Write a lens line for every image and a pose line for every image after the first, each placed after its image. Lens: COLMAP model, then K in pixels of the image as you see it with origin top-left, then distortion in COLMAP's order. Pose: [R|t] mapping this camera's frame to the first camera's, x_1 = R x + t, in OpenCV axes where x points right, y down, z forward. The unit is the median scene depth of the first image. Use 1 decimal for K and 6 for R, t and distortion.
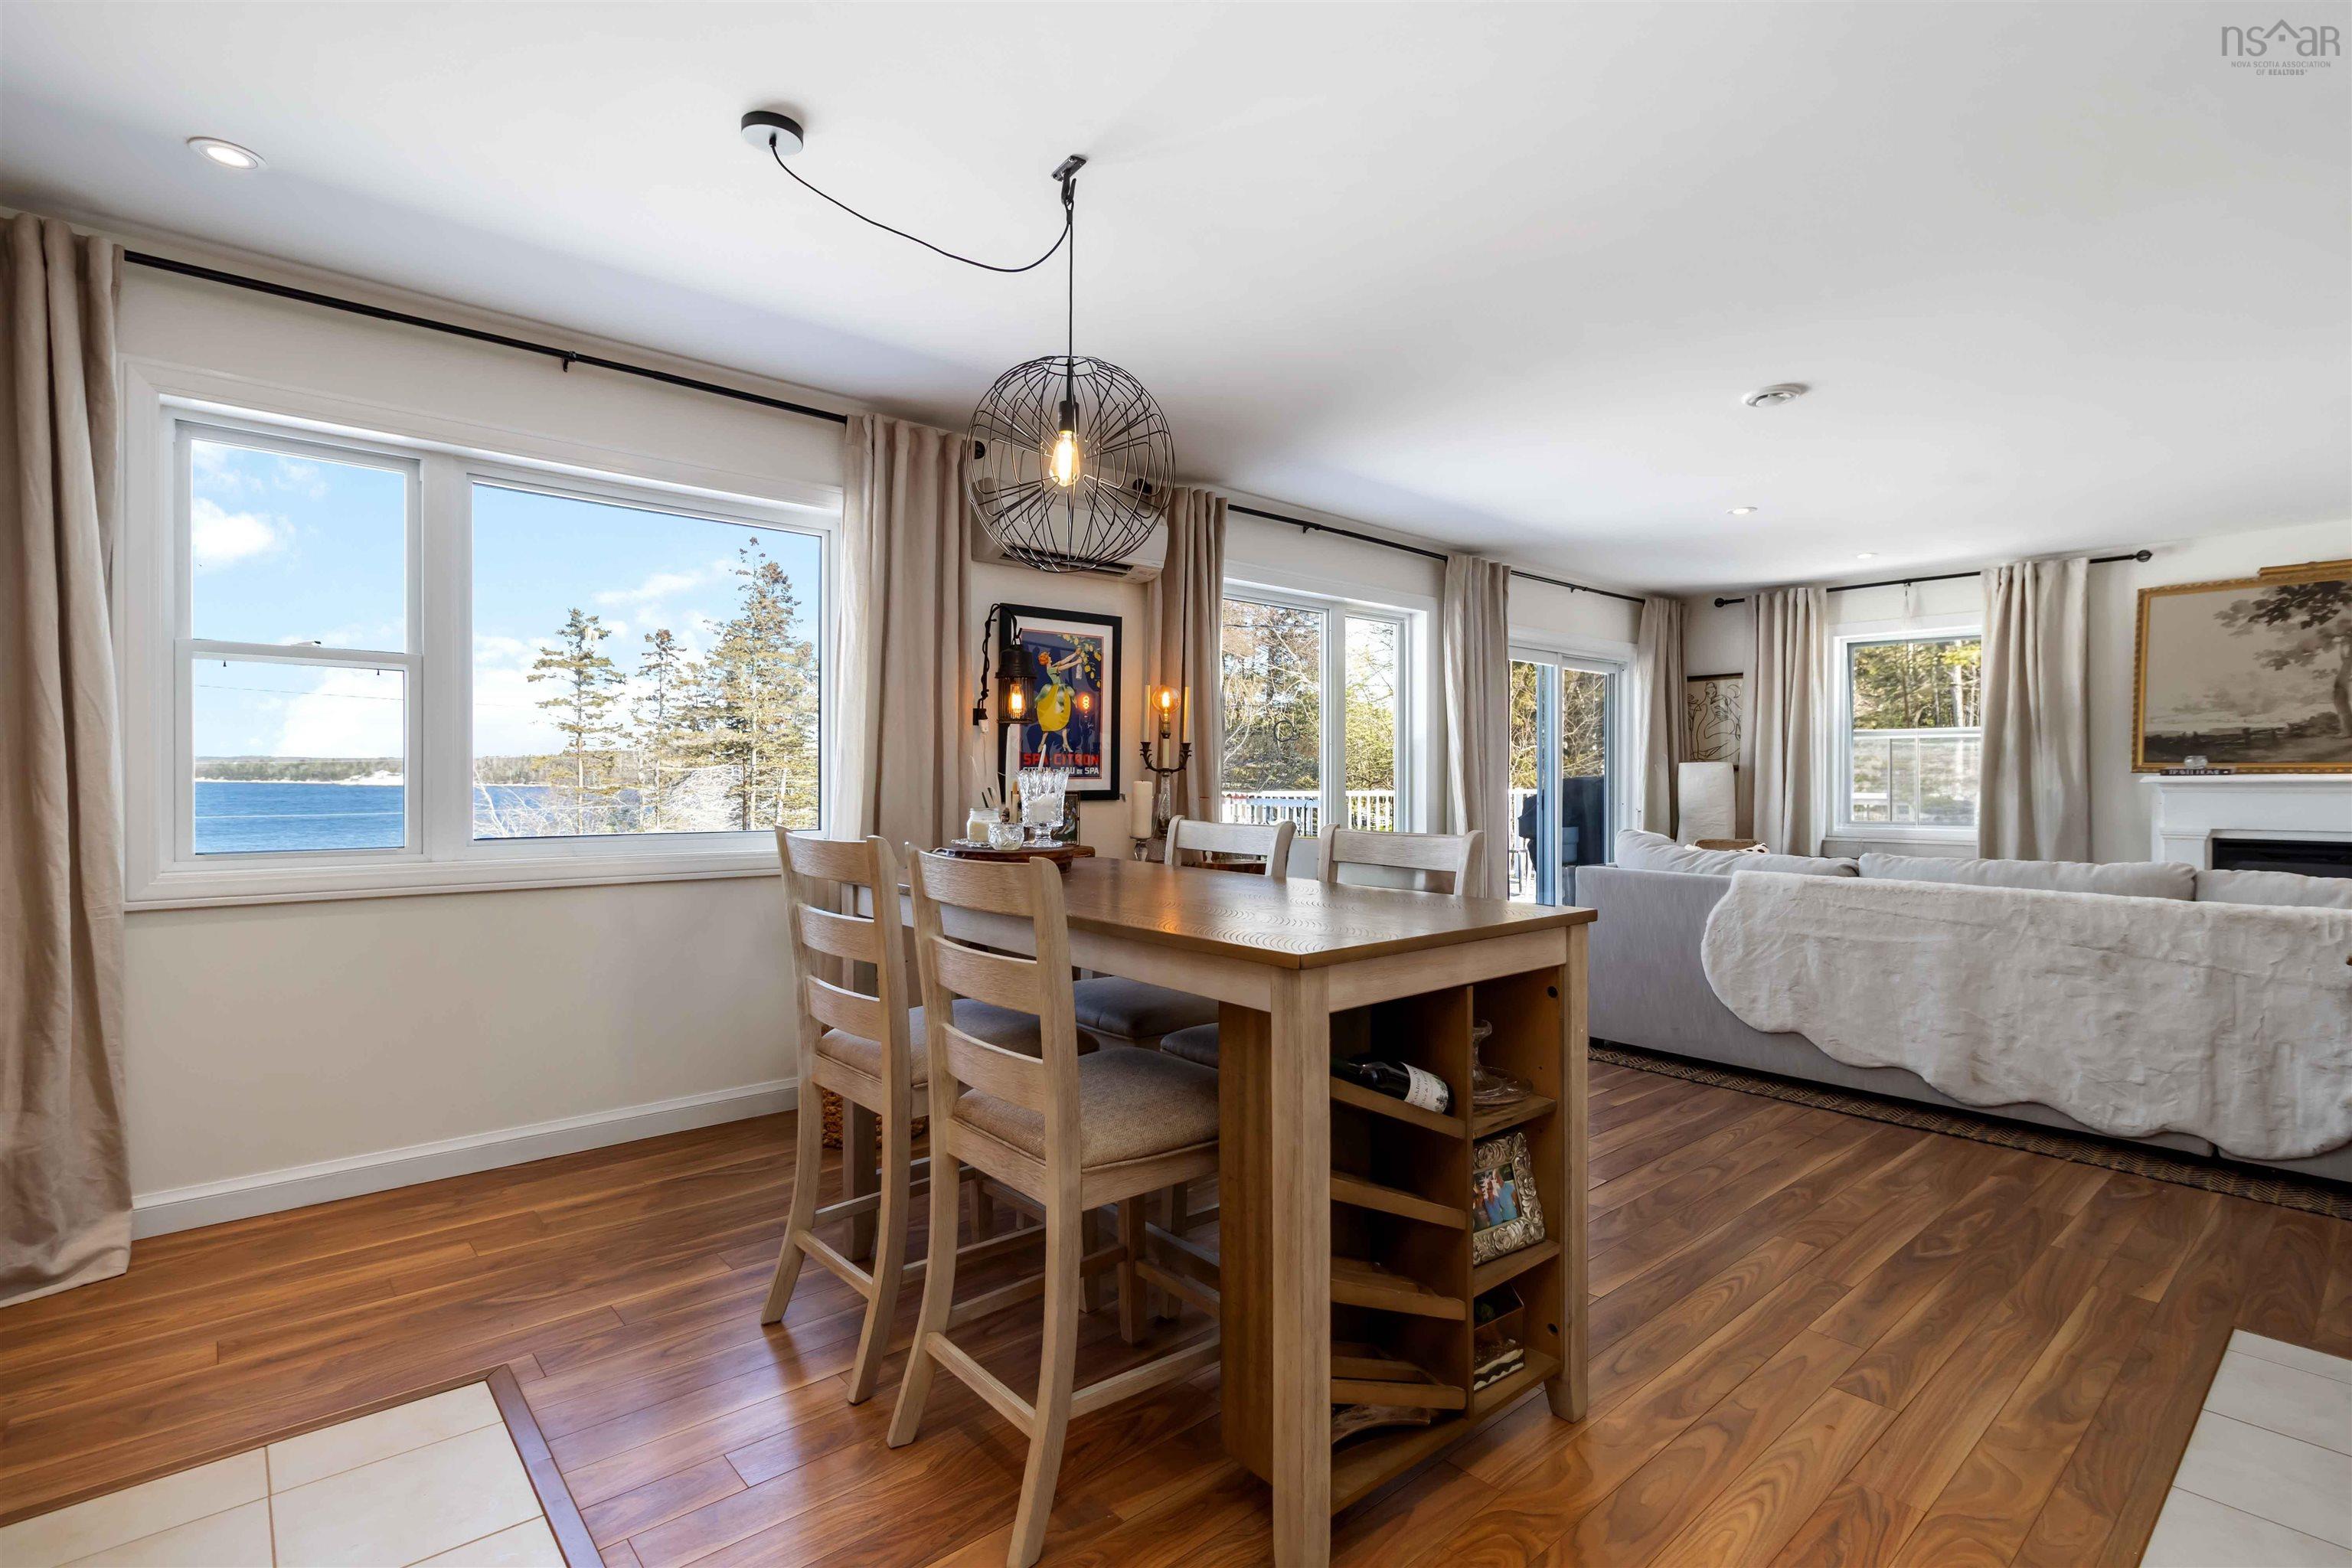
lens RADIAL K [[1134.9, 0, 1216.4], [0, 1134.9, 793.3], [0, 0, 1]] dist [0.005505, 0.002915]
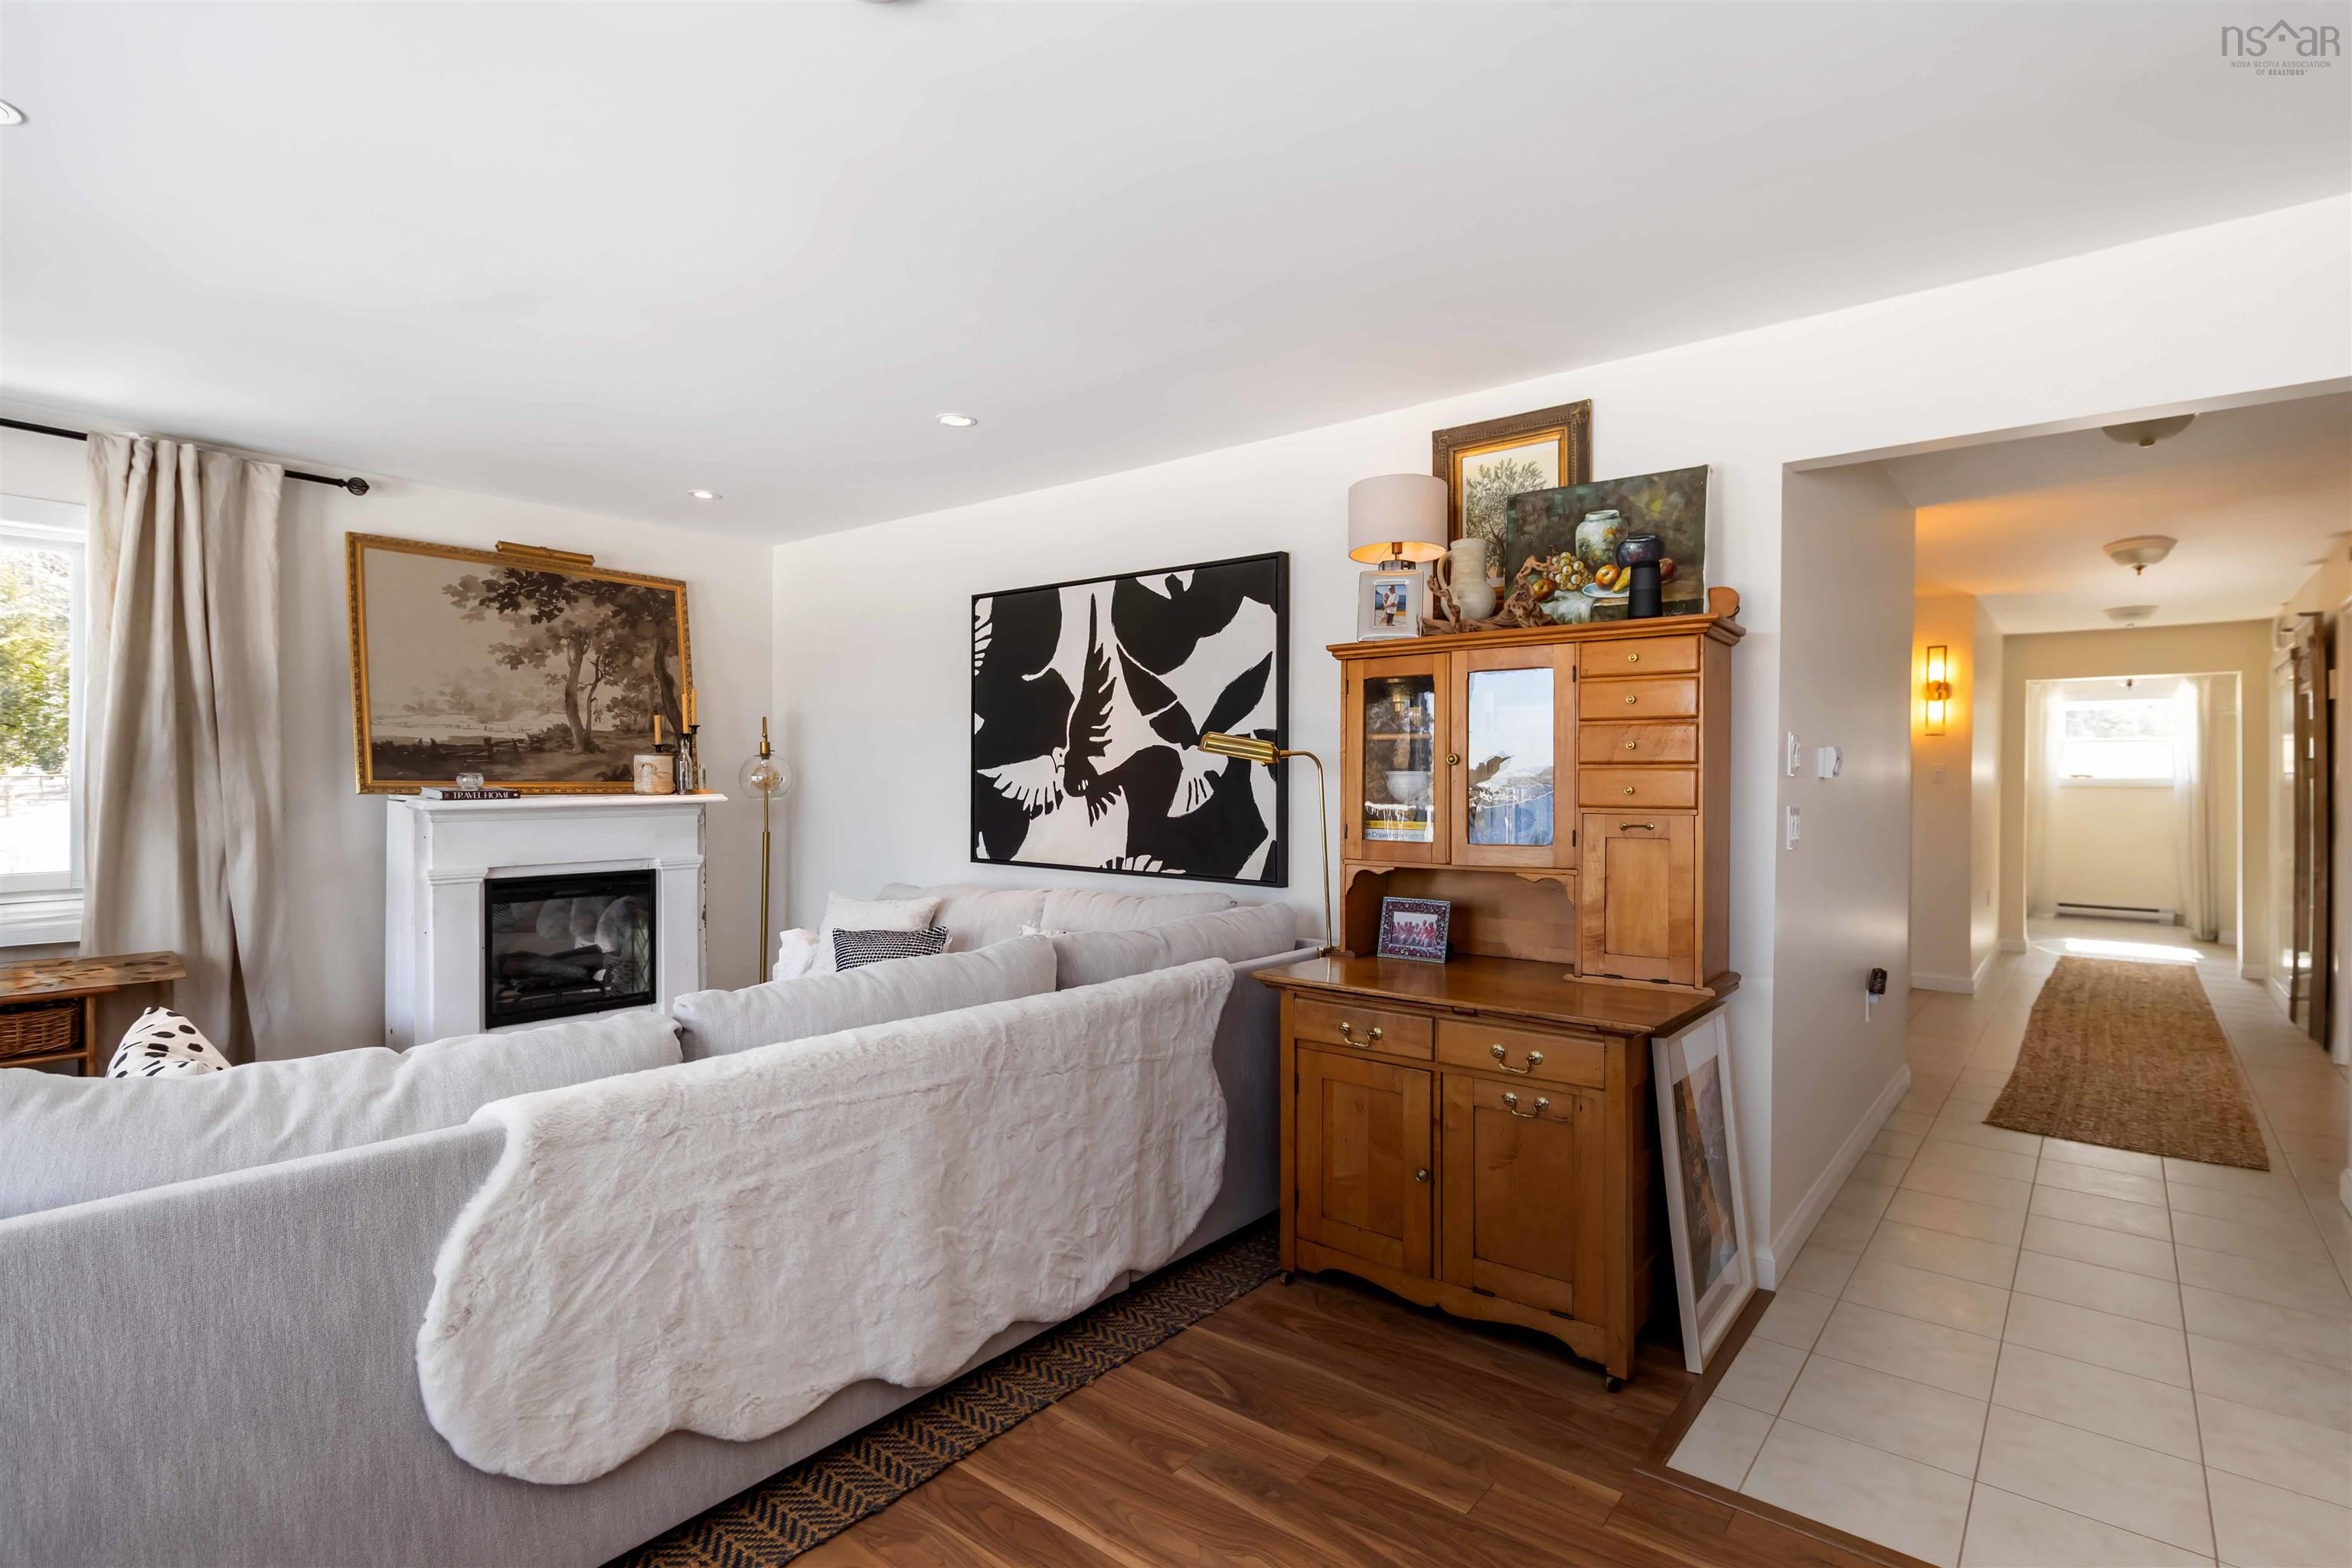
lens RADIAL K [[1134.9, 0, 1179.8], [0, 1134.9, 786.1], [0, 0, 1]] dist [0.005505, 0.002915]
pose [[-0.161703, -0.015688, 0.986715, 0.008758], [0.001859, 0.999867, 0.016201, -0.009183], [-0.986838, 0.004454, -0.161653, 0.169953]]
